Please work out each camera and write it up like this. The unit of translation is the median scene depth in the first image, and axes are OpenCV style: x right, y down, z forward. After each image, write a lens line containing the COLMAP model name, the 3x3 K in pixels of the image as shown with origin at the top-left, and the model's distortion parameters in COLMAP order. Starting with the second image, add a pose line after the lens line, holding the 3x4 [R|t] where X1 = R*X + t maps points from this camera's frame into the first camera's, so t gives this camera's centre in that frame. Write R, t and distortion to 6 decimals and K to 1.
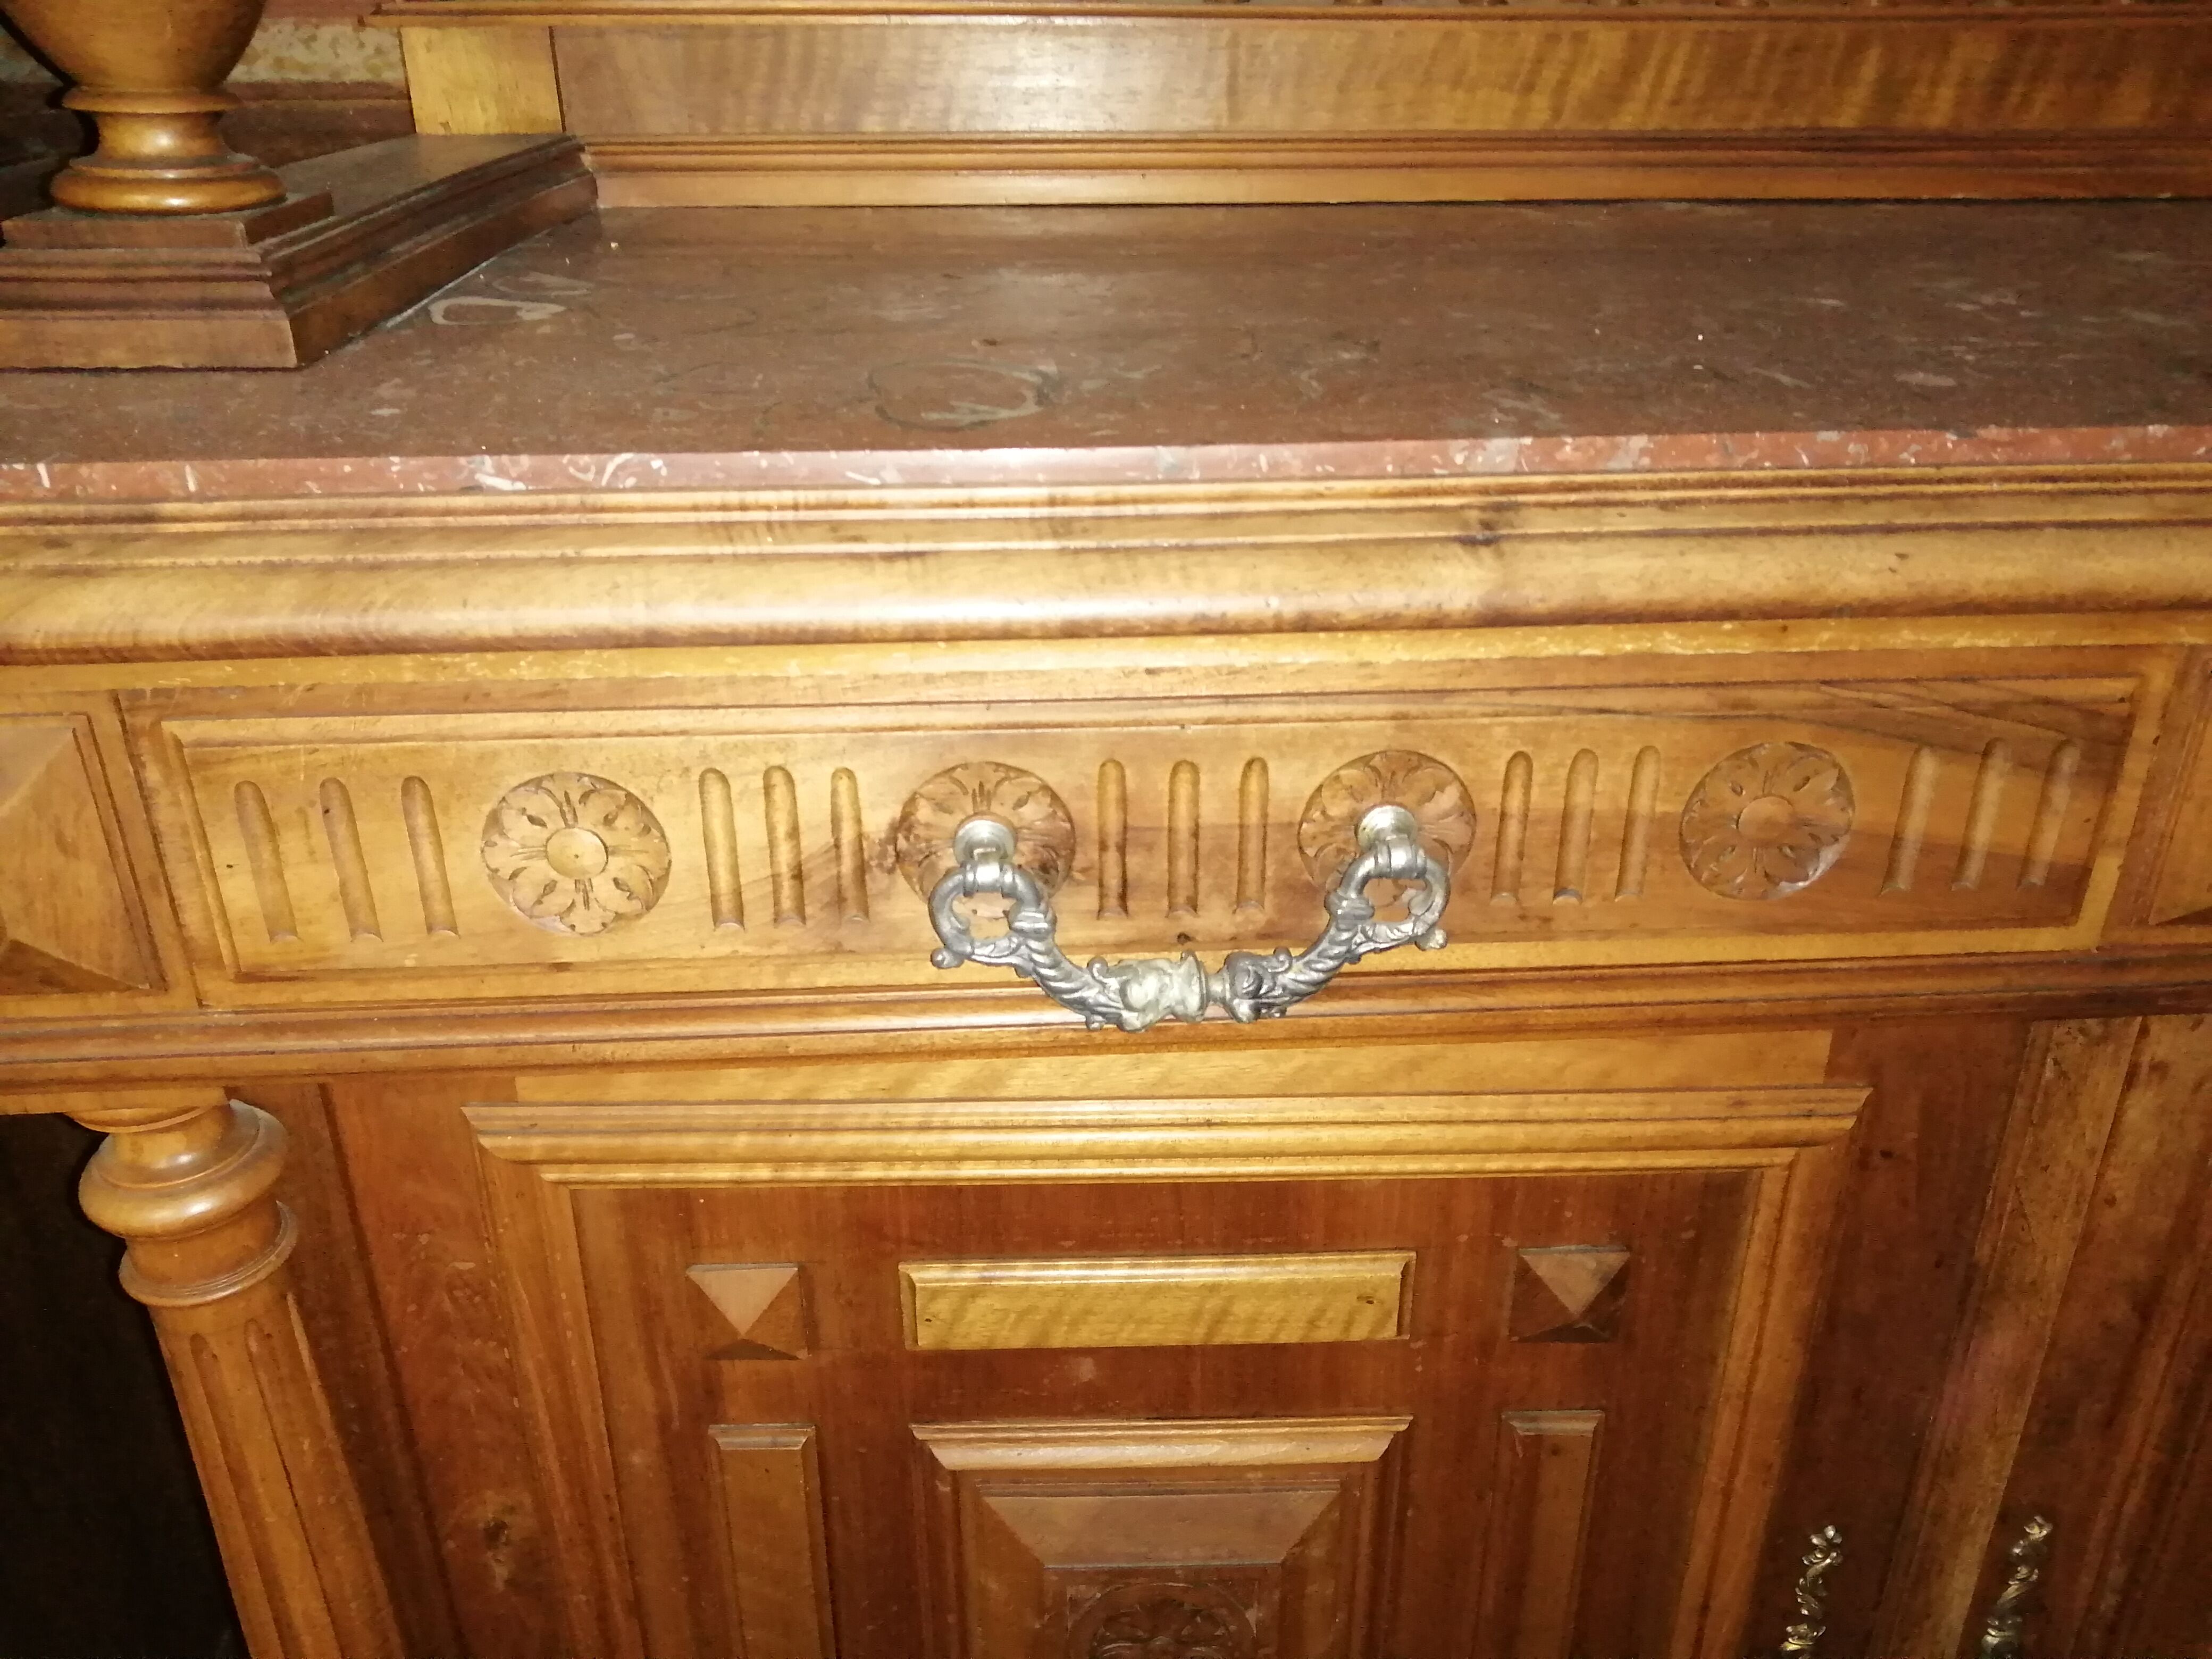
lens RADIAL K [[1762.0, 0, 1111.1], [0, 1762.0, 829.5], [0, 0, 1]] dist [0.043157, -0.081281]
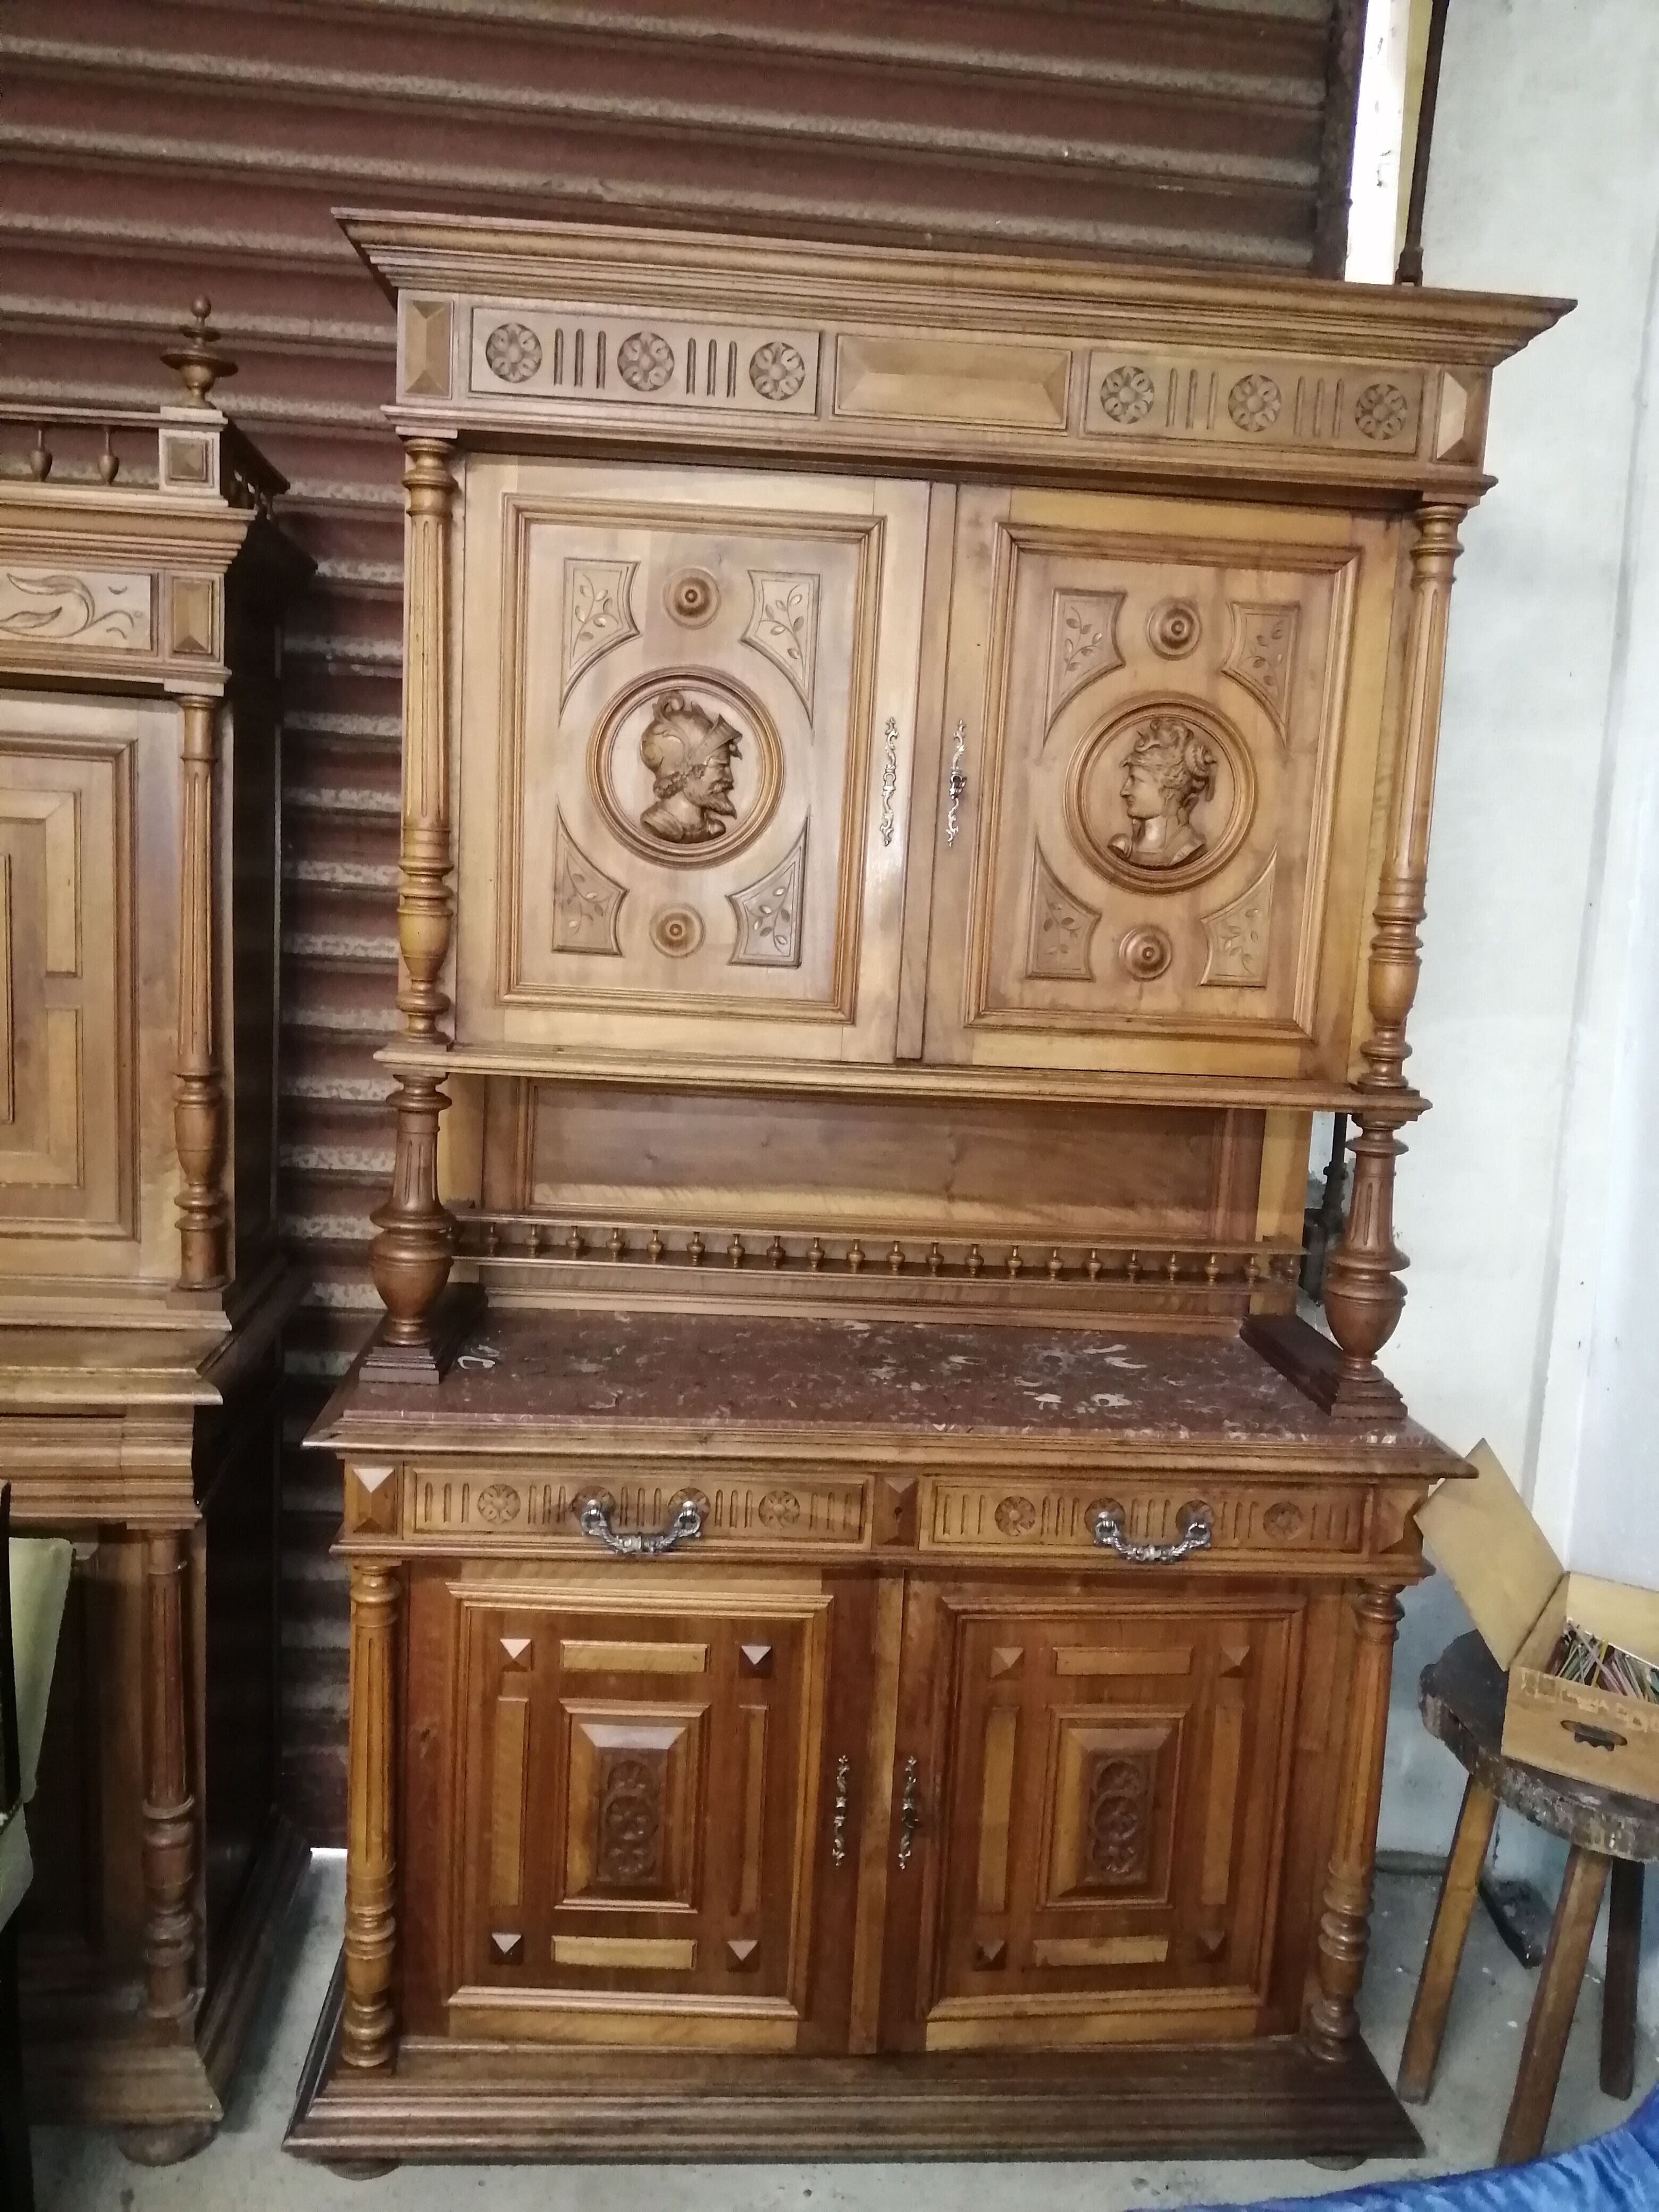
lens RADIAL K [[1762.0, 0, 815.6], [0, 1762.0, 1094.4], [0, 0, 1]] dist [0.043157, -0.081281]
pose [[0.998516, 0.052188, 0.015582, 0.283516], [-0.044831, 0.950012, -0.308977, 0.293632], [-0.030927, 0.307820, 0.950942, -2.779892]]
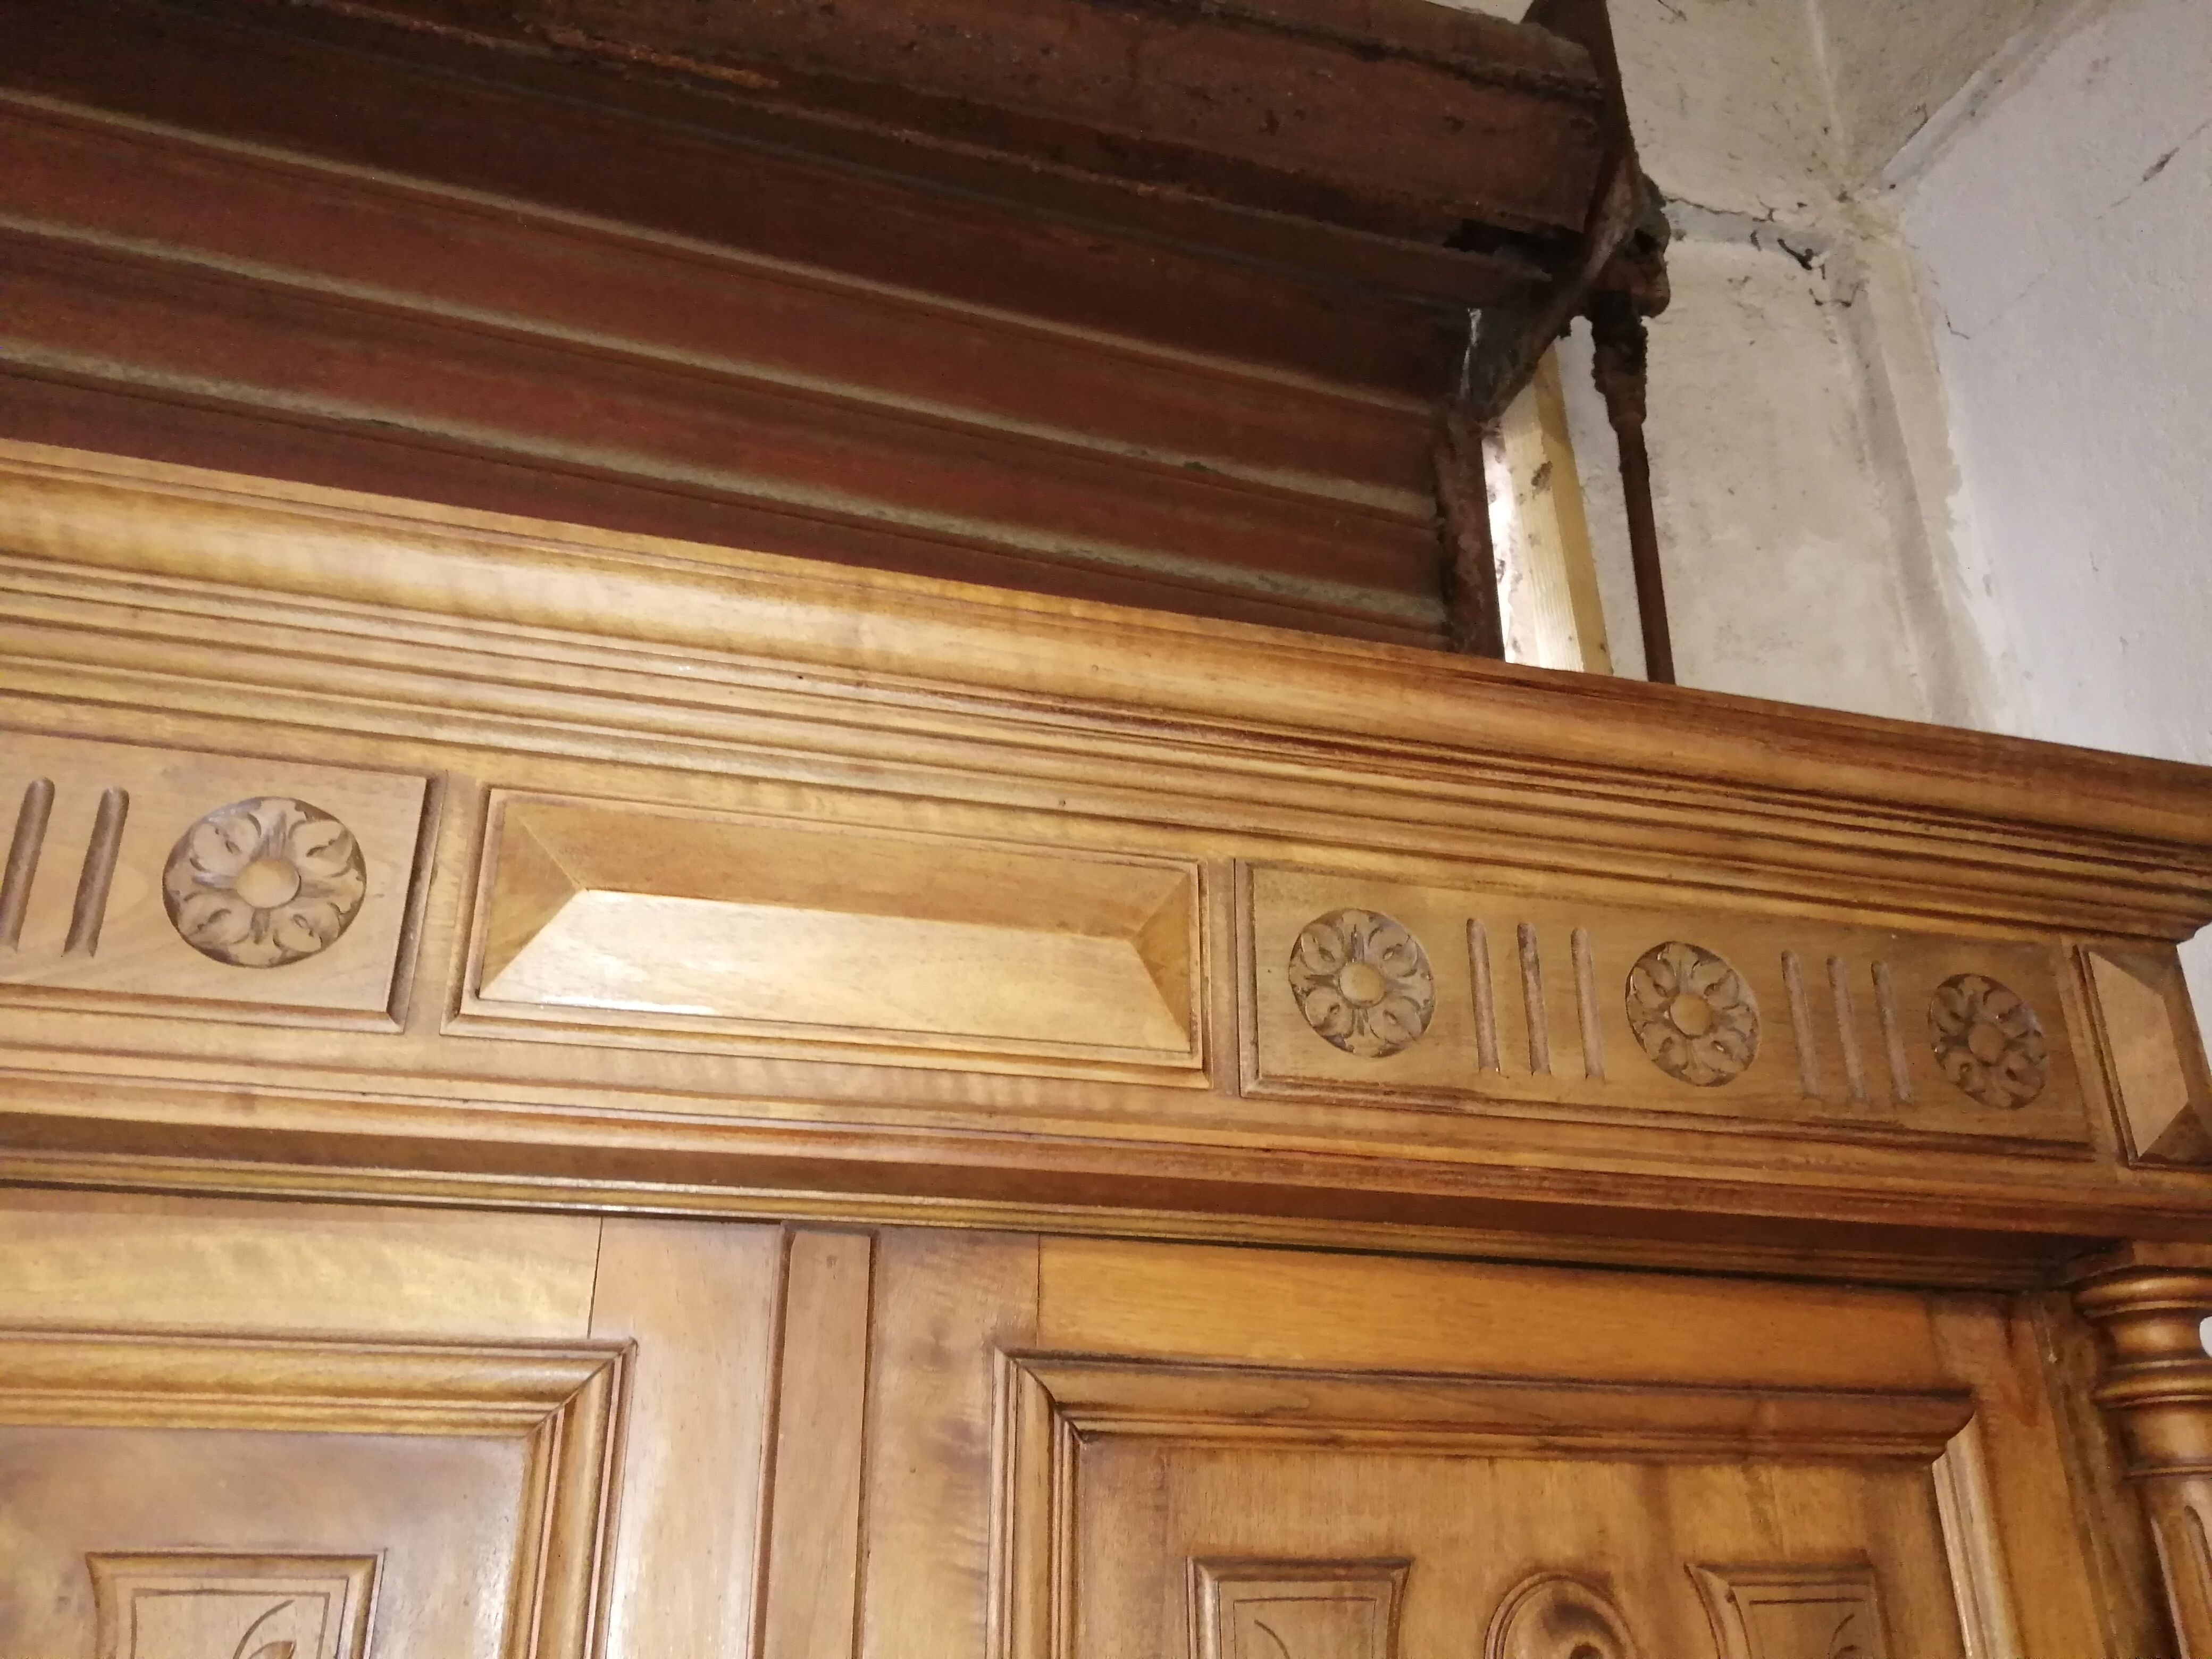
lens RADIAL K [[1810.4, 0, 1099.3], [0, 1810.4, 872.8], [0, 0, 1]] dist [-0.000967, -0.016678]
pose [[0.974042, 0.084816, 0.209878, 0.439877], [0.103021, 0.659480, -0.744630, -1.270012], [-0.201567, 0.746922, 0.633623, -0.707338]]
